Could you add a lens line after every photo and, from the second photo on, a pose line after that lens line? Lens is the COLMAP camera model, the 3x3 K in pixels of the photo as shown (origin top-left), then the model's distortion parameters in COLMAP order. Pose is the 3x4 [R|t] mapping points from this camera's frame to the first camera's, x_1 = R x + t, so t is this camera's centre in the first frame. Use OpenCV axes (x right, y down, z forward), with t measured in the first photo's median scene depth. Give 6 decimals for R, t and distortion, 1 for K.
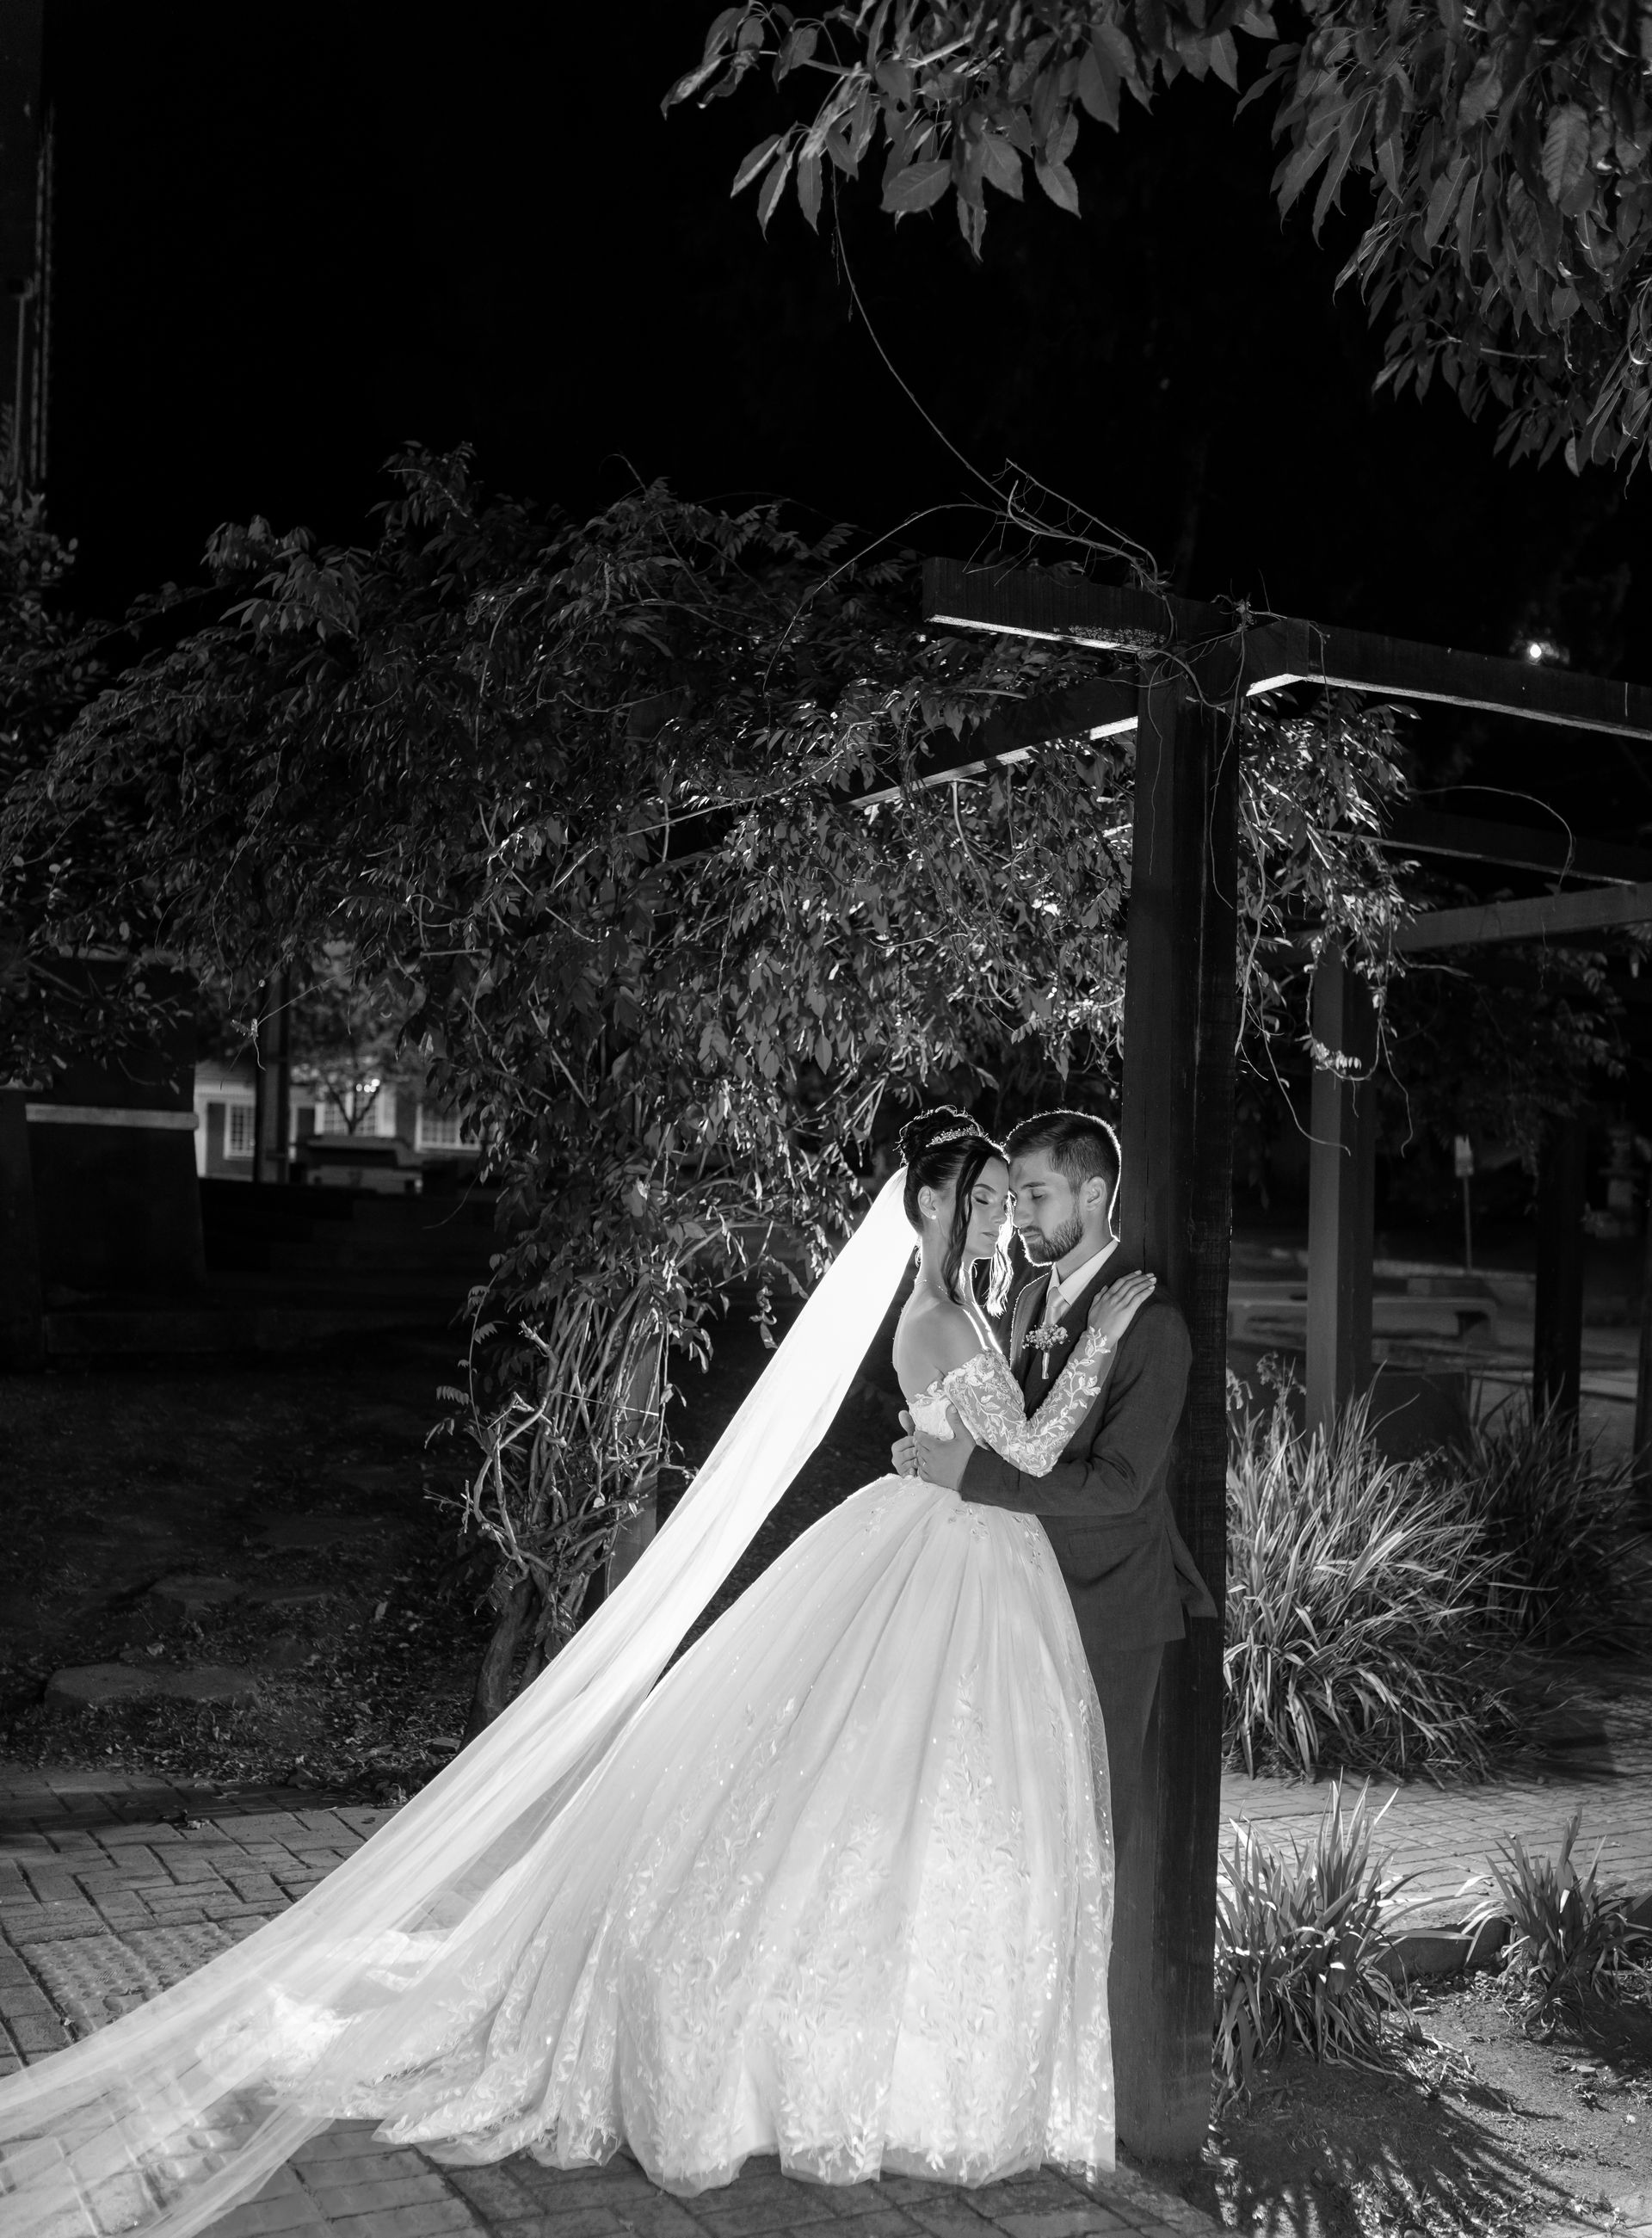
lens RADIAL K [[2361.6, 0, 826.9], [0, 2361.6, 1237.3], [0, 0, 1]] dist [-0.002017, -0.006325]
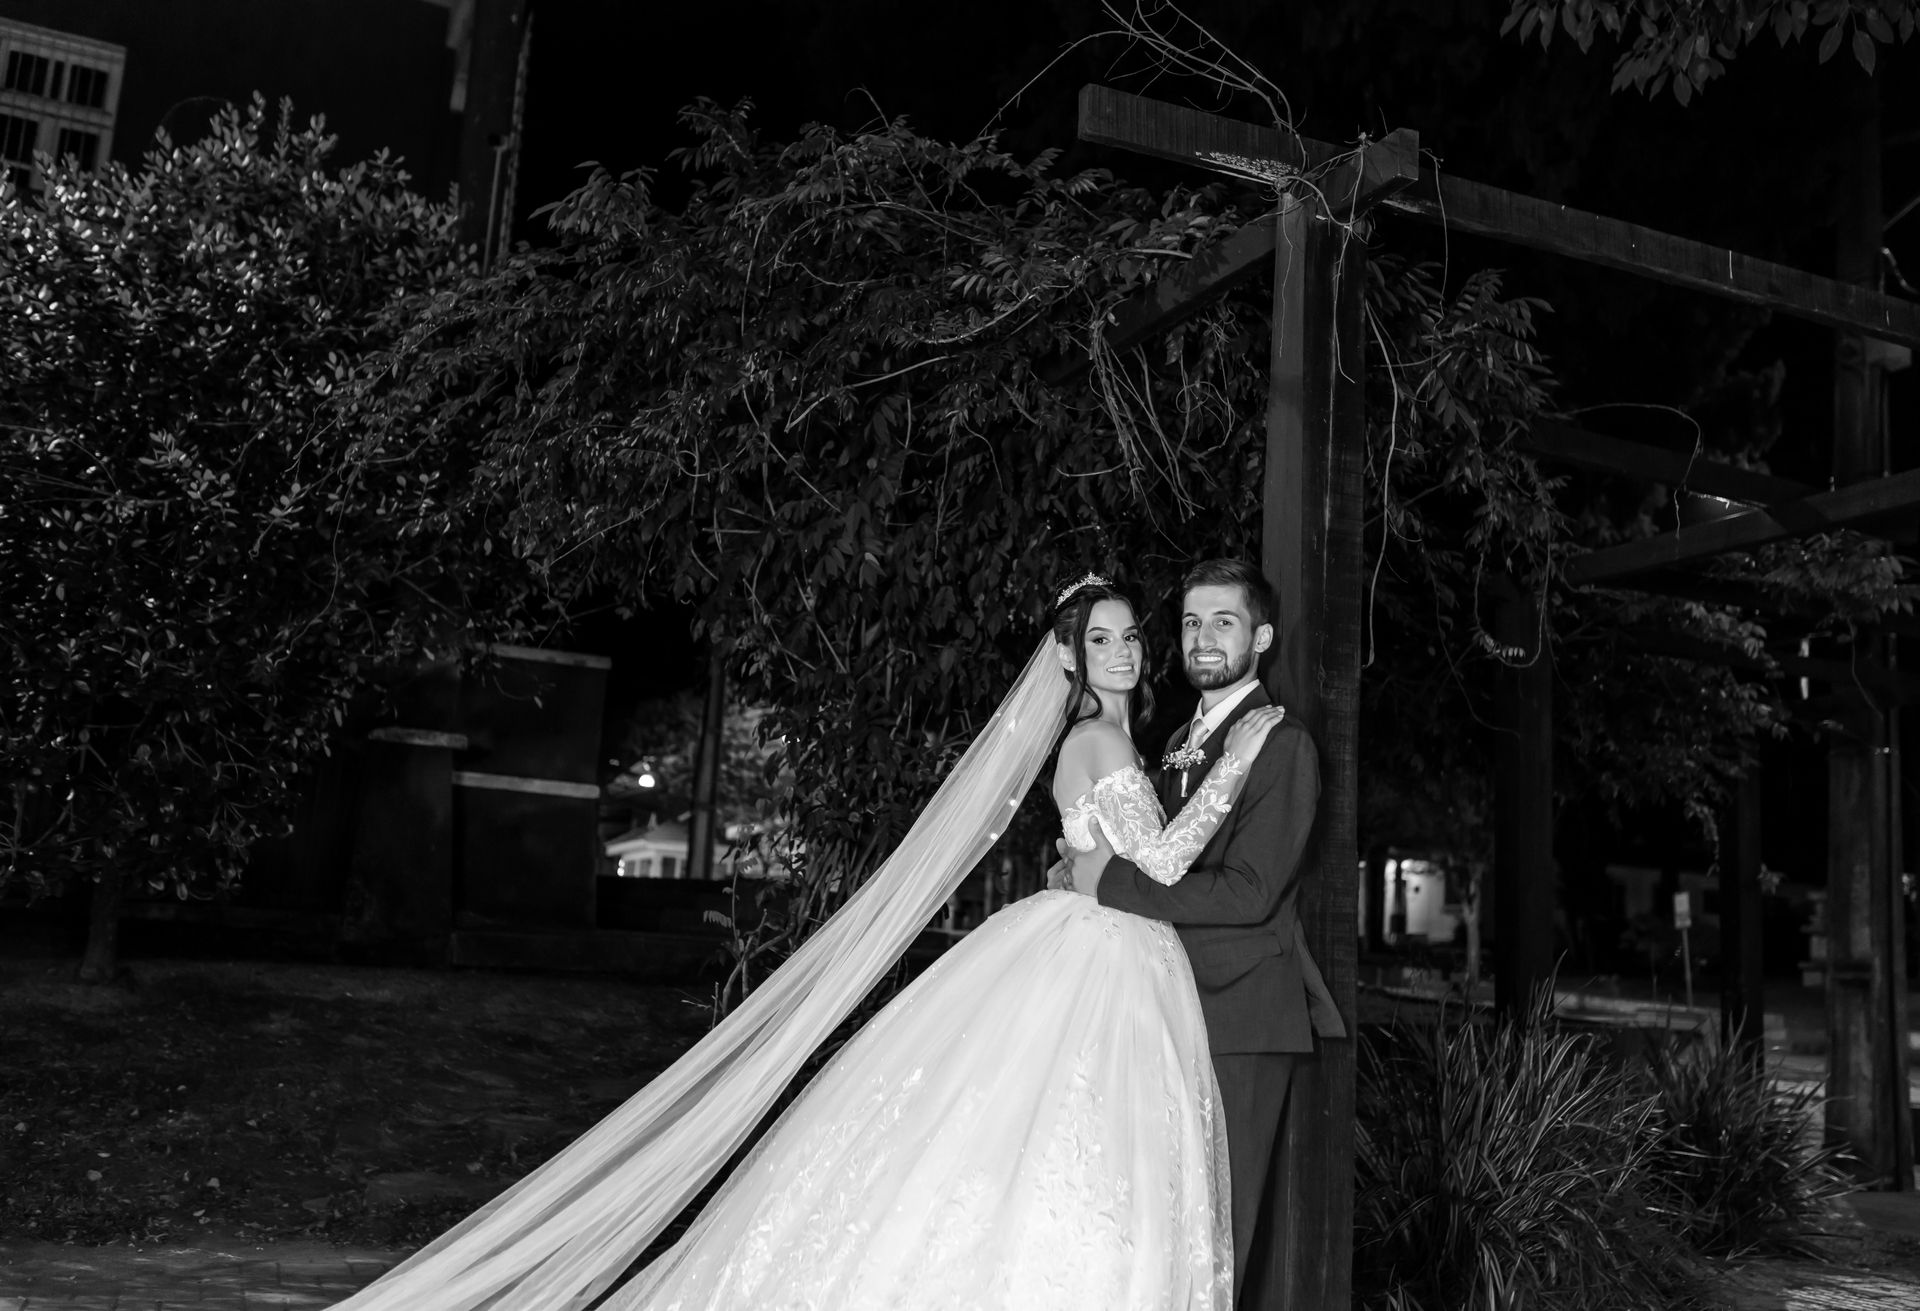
lens RADIAL K [[1877.2, 0, 984.4], [0, 1877.2, 647.9], [0, 0, 1]] dist [-0.001660, -0.003565]
pose [[0.995151, 0.012079, -0.097611, 0.059009], [-0.029798, 0.982815, -0.182170, 0.101776], [0.093733, 0.184196, 0.978410, 0.098539]]
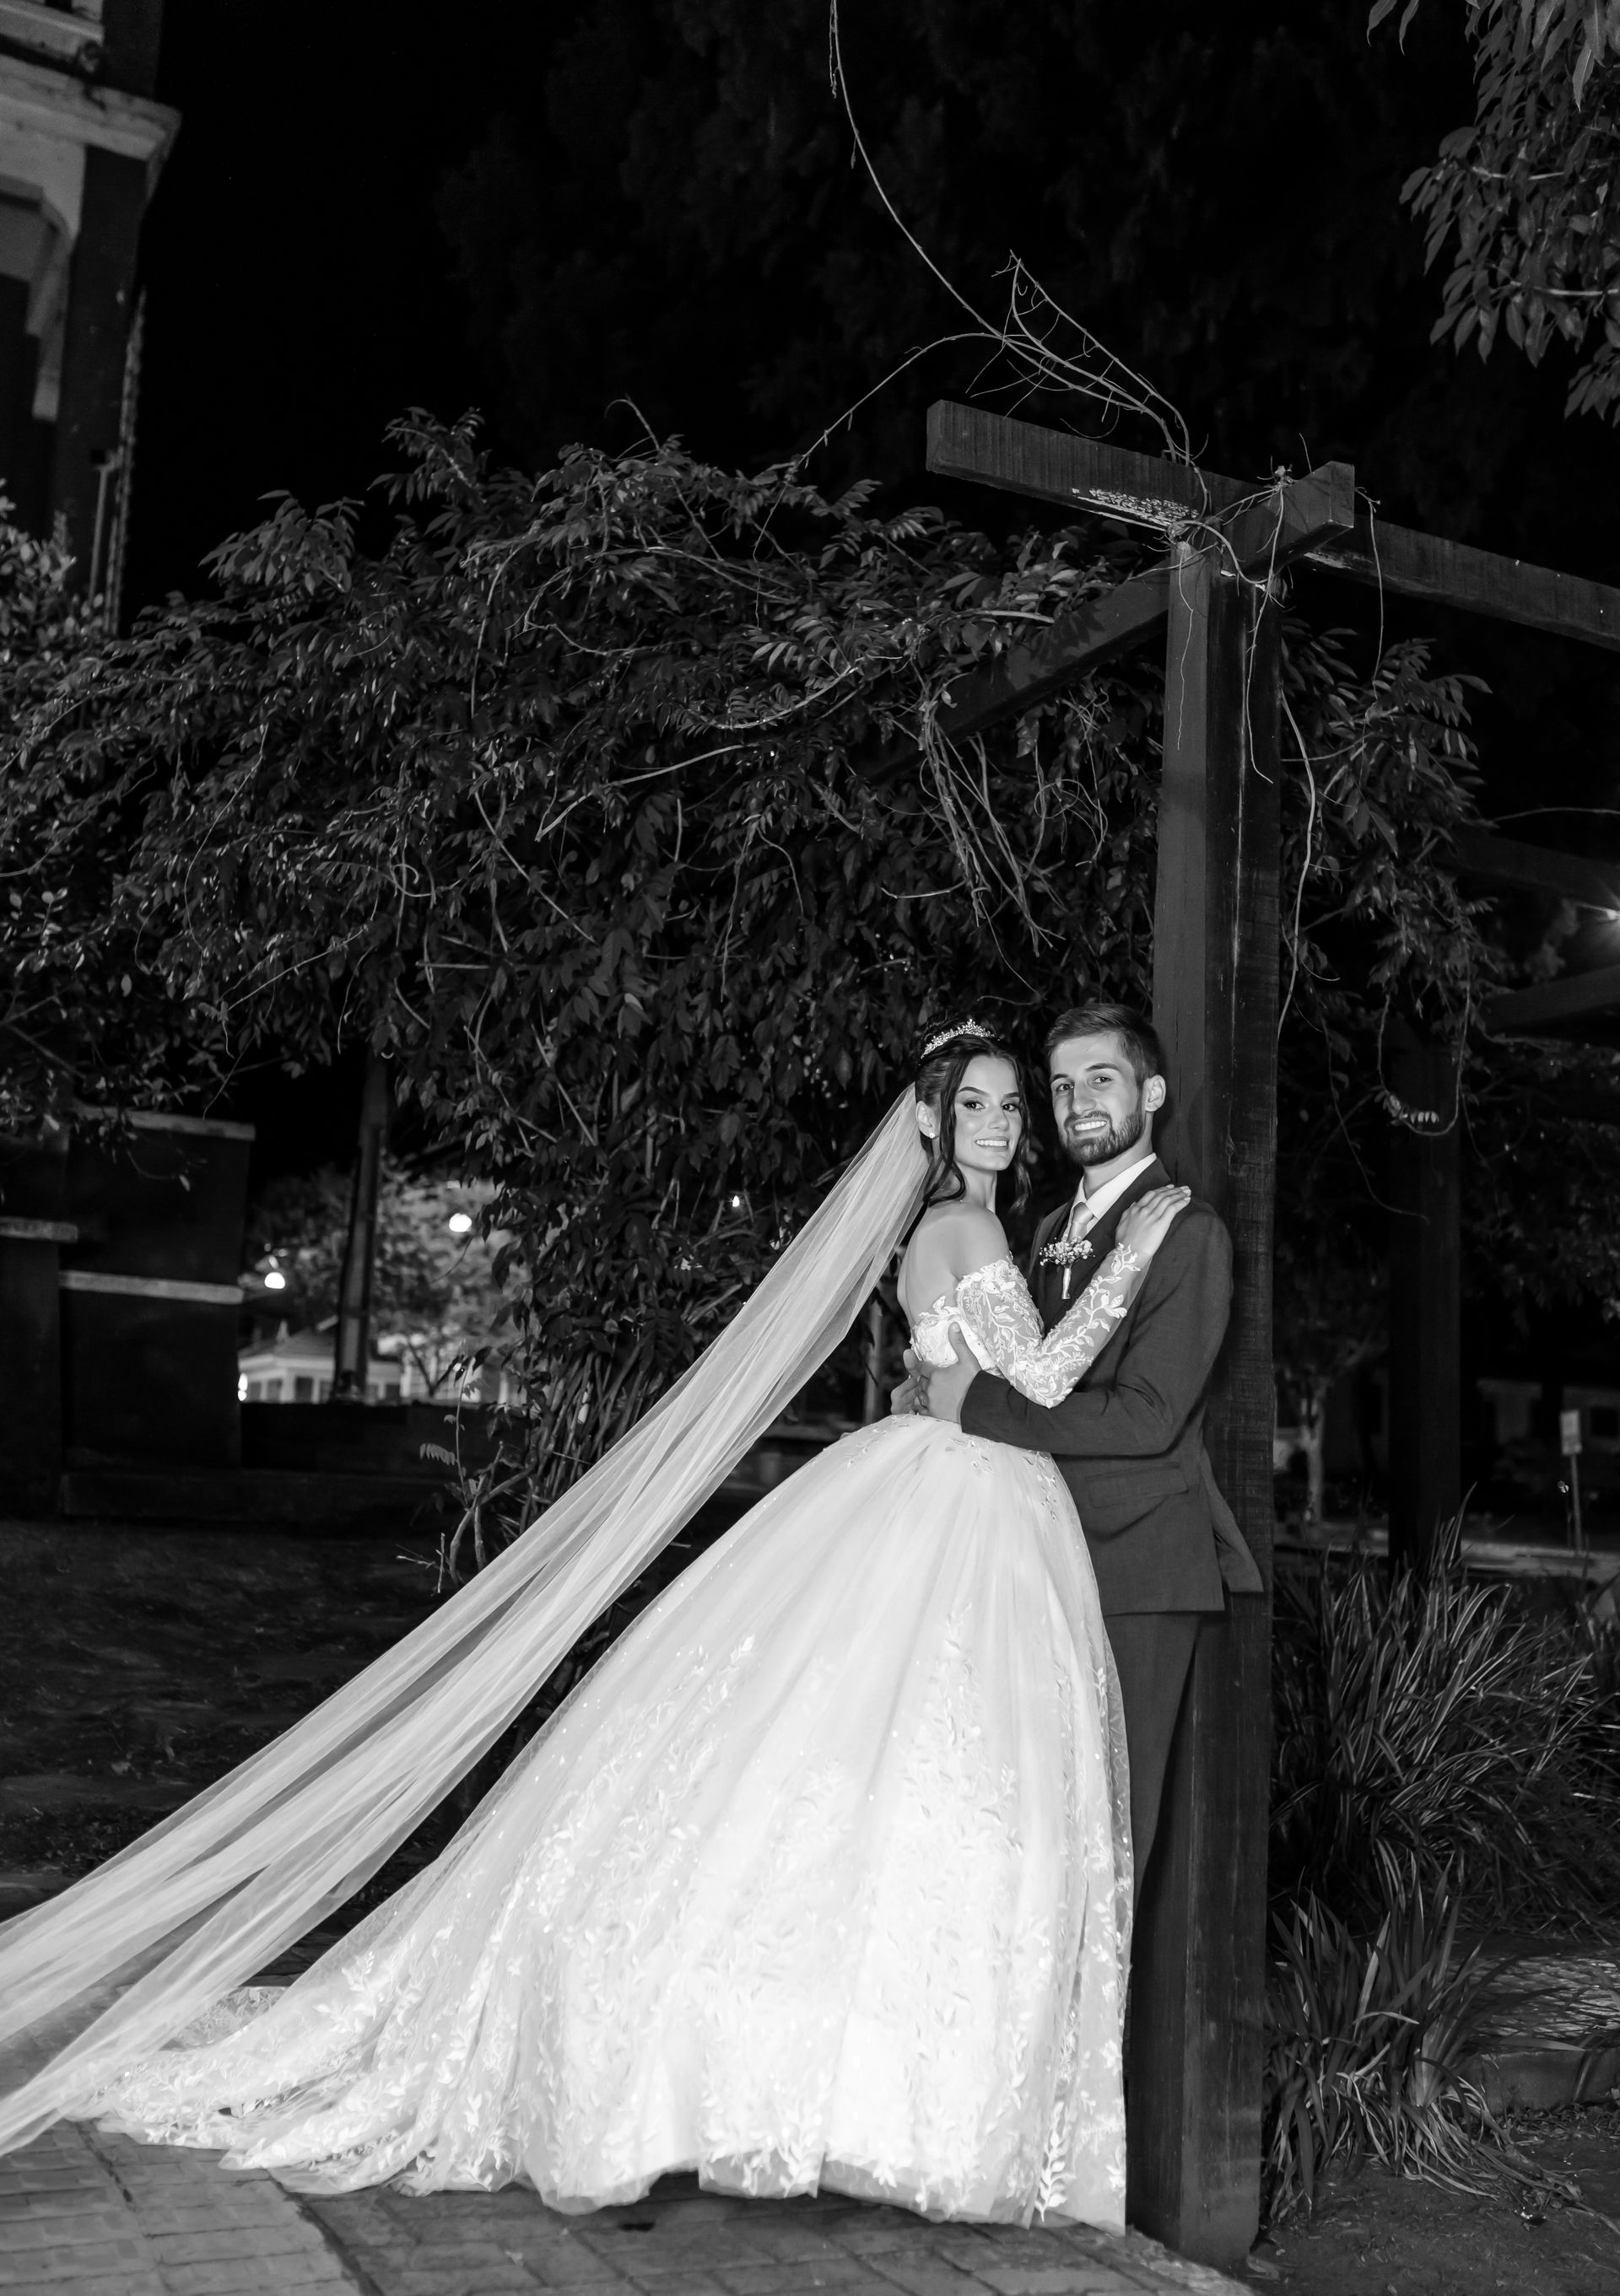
lens RADIAL K [[2365.8, 0, 809.1], [0, 2365.8, 1219.3], [0, 0, 1]] dist [-0.003716, 0.008729]
pose [[0.998711, 0.012245, -0.049253, 0.029602], [-0.018946, 0.990254, -0.137980, 0.102444], [0.047084, 0.138736, 0.989210, 0.091144]]
